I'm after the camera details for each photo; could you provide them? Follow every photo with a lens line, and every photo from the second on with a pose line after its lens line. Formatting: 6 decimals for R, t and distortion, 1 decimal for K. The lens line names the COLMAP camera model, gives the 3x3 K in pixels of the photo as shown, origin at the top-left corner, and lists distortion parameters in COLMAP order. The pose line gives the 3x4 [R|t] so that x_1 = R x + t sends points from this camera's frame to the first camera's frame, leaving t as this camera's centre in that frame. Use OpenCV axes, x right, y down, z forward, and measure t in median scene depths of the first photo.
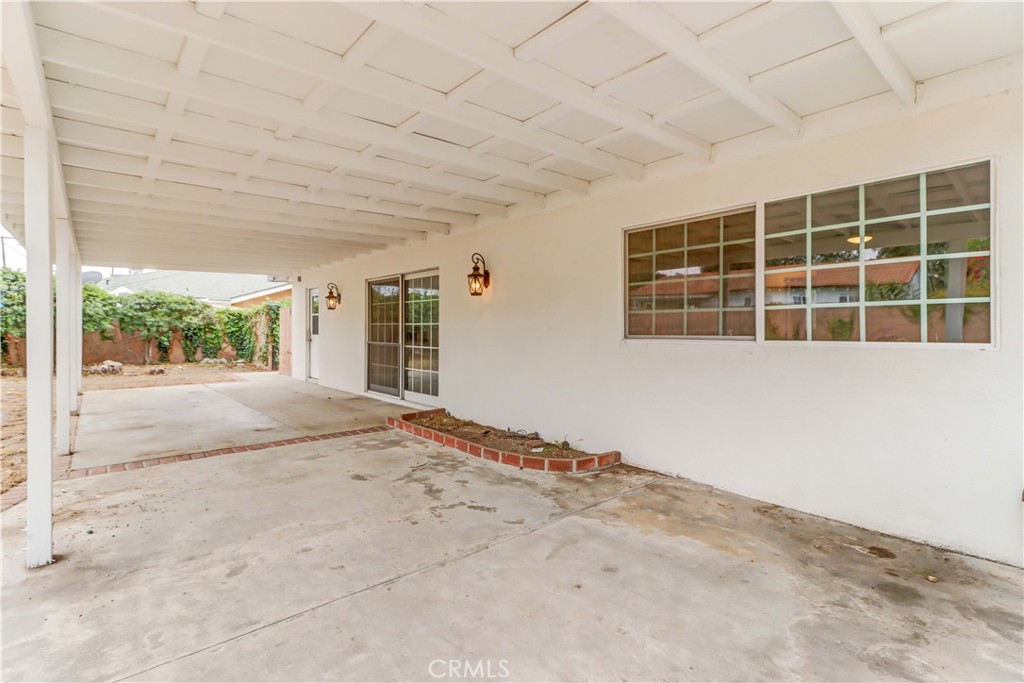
lens RADIAL K [[477.9, 0, 512.9], [0, 477.9, 331.7], [0, 0, 1]] dist [0.015110, -0.004288]
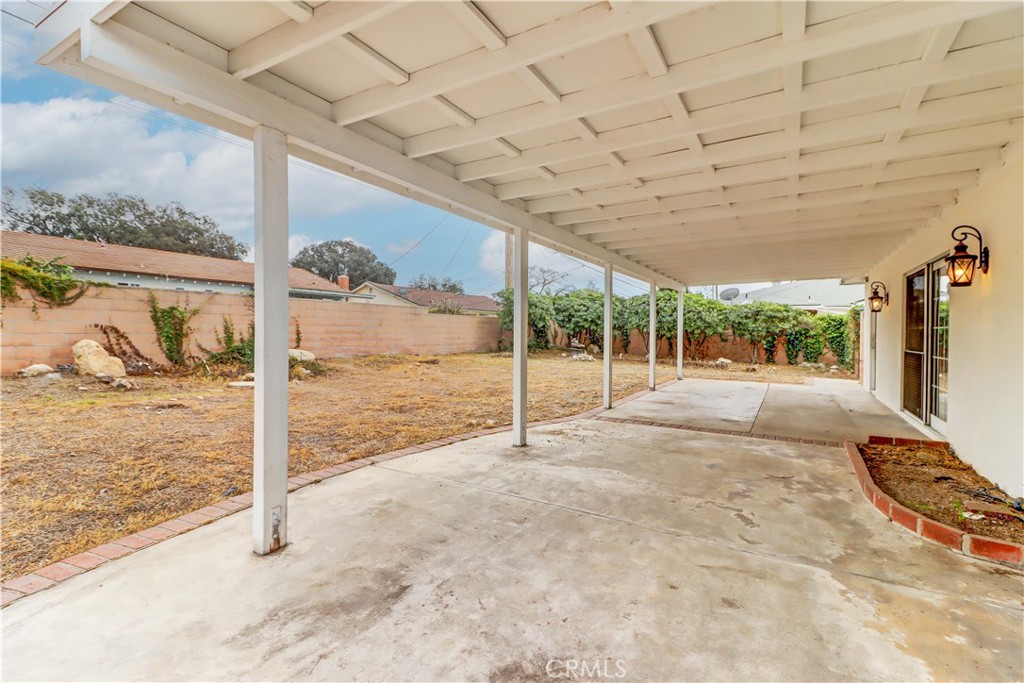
lens RADIAL K [[477.9, 0, 510.9], [0, 477.9, 337.9], [0, 0, 1]] dist [0.015110, -0.004288]
pose [[0.311149, 0.016147, -0.950224, 0.565460], [-0.017243, 0.999787, 0.011343, 0.005488], [0.950205, 0.012856, 0.311361, 0.212855]]
